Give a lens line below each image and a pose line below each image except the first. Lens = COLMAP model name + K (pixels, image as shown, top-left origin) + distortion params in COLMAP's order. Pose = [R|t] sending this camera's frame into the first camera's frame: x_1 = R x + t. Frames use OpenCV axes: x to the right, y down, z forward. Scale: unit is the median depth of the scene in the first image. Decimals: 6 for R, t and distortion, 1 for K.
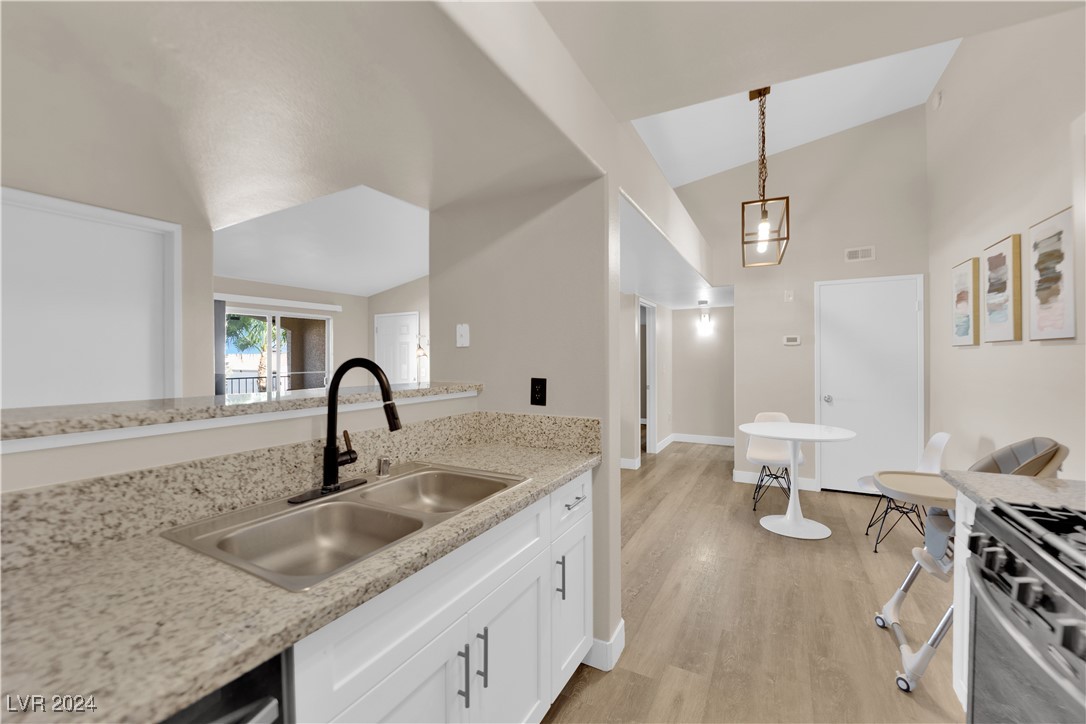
lens RADIAL K [[436.0, 0, 542.4], [0, 436.0, 359.0], [0, 0, 1]] dist [-0.013983, -0.000877]
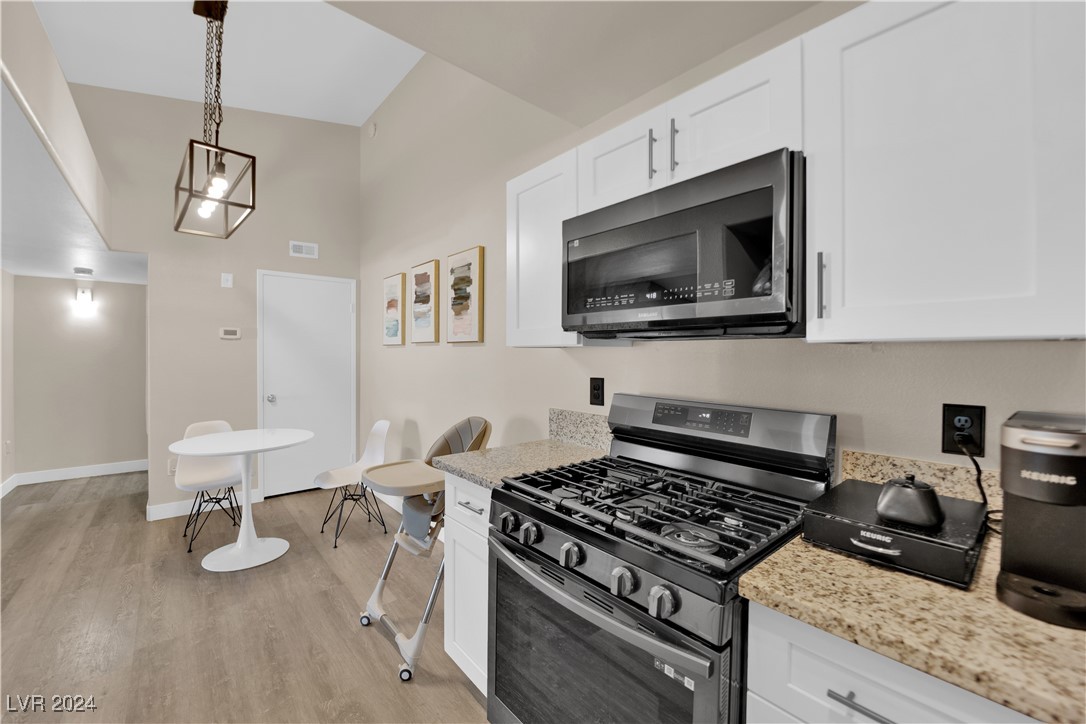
lens RADIAL K [[436.0, 0, 542.4], [0, 436.0, 359.0], [0, 0, 1]] dist [-0.013983, -0.000877]
pose [[0.355211, -0.003031, 0.934781, -0.002444], [-0.005827, 0.999968, 0.005456, -0.001518], [-0.934768, -0.007385, 0.355182, 0.203670]]
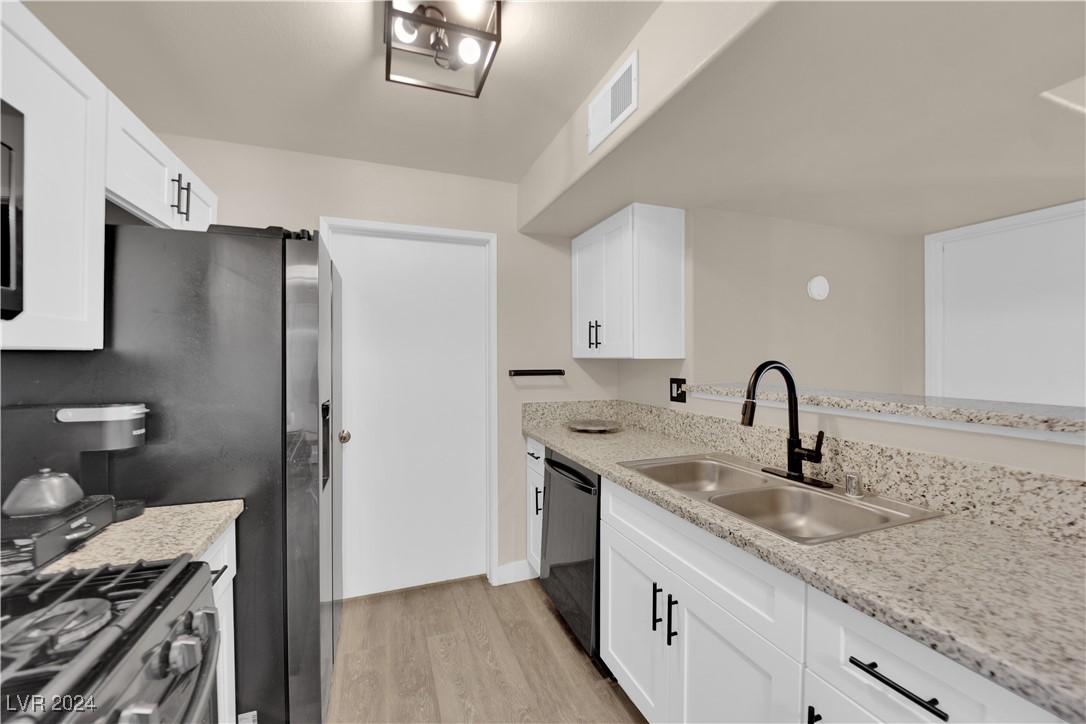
lens RADIAL K [[435.3, 0, 541.9], [0, 435.3, 359.0], [0, 0, 1]] dist [-0.009716, -0.003878]
pose [[-0.654888, 0.007189, -0.755692, 0.389337], [0.002695, 0.999971, 0.007178, -0.008313], [0.755721, 0.002664, -0.654888, 0.604173]]
